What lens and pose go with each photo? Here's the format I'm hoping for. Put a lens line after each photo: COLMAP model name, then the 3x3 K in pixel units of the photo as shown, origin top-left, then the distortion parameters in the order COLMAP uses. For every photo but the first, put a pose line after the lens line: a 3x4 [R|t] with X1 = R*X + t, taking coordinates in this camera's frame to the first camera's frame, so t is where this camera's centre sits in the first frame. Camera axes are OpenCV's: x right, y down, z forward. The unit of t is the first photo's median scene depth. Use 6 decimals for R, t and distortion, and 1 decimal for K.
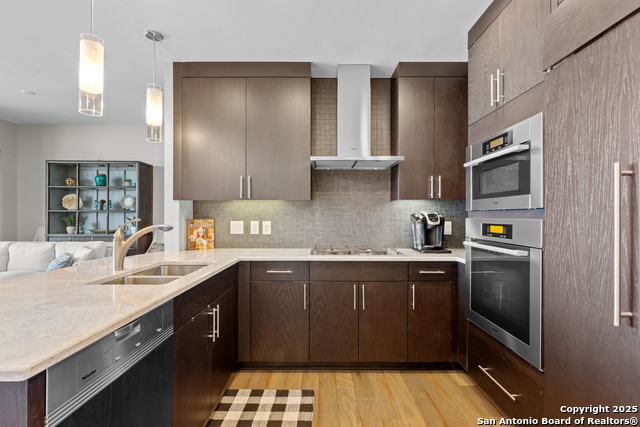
lens RADIAL K [[315.0, 0, 320.0], [0, 315.0, 213.5], [0, 0, 1]] dist [0.002607, 0.000750]
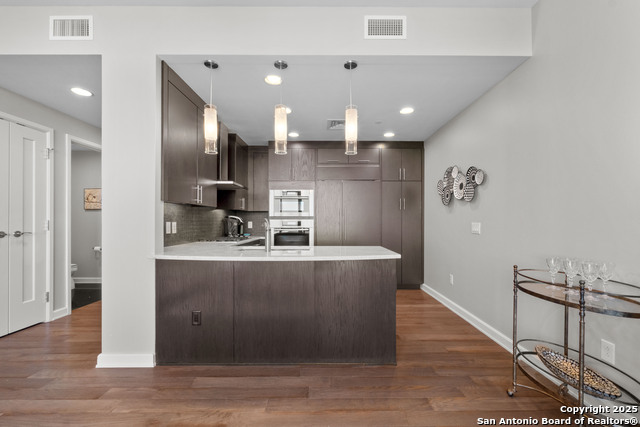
lens RADIAL K [[275.3, 0, 323.9], [0, 275.3, 219.6], [0, 0, 1]] dist [-0.003647, -0.000266]
pose [[-0.023835, 0.006017, 0.999698, -1.205770], [-0.004112, 0.999973, -0.006116, 0.019658], [-0.999707, -0.004257, -0.023810, 0.469817]]
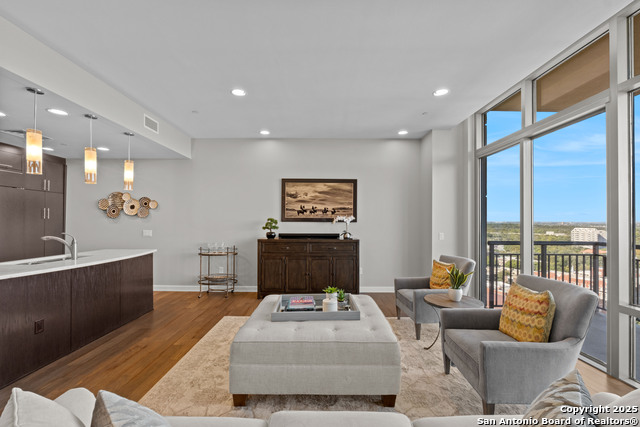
lens RADIAL K [[268.8, 0, 319.5], [0, 268.8, 217.2], [0, 0, 1]] dist [-0.004114, -0.000612]
pose [[-0.999934, -0.001006, -0.011420, -1.276954], [-0.000772, 0.999789, -0.020506, -0.026848], [0.011439, -0.020496, -0.999724, 1.615574]]
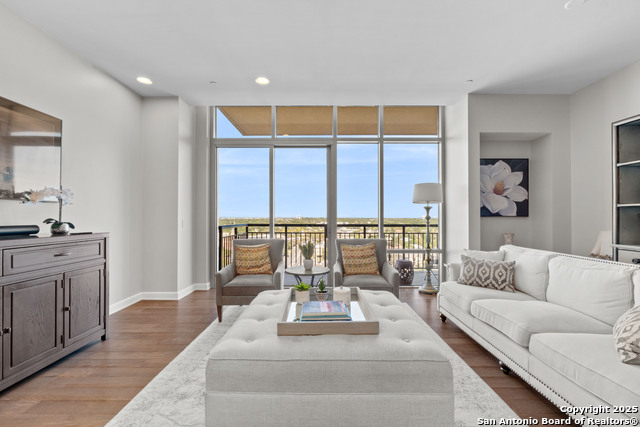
lens RADIAL K [[268.8, 0, 319.5], [0, 268.8, 217.2], [0, 0, 1]] dist [-0.004114, -0.000612]
pose [[0.019416, -0.003166, -0.999806, -0.644245], [0.006737, 0.999973, -0.003036, 0.022014], [0.999789, -0.006676, 0.019437, 0.751814]]
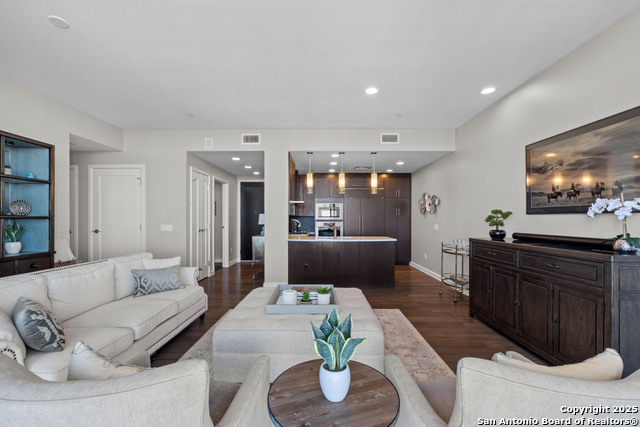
lens RADIAL K [[268.8, 0, 319.5], [0, 268.8, 217.2], [0, 0, 1]] dist [-0.004114, -0.000612]
pose [[-0.015106, 0.008089, 0.999853, -2.110114], [-0.003997, 0.999959, -0.008150, -0.010849], [-0.999878, -0.004120, -0.015073, 0.743510]]
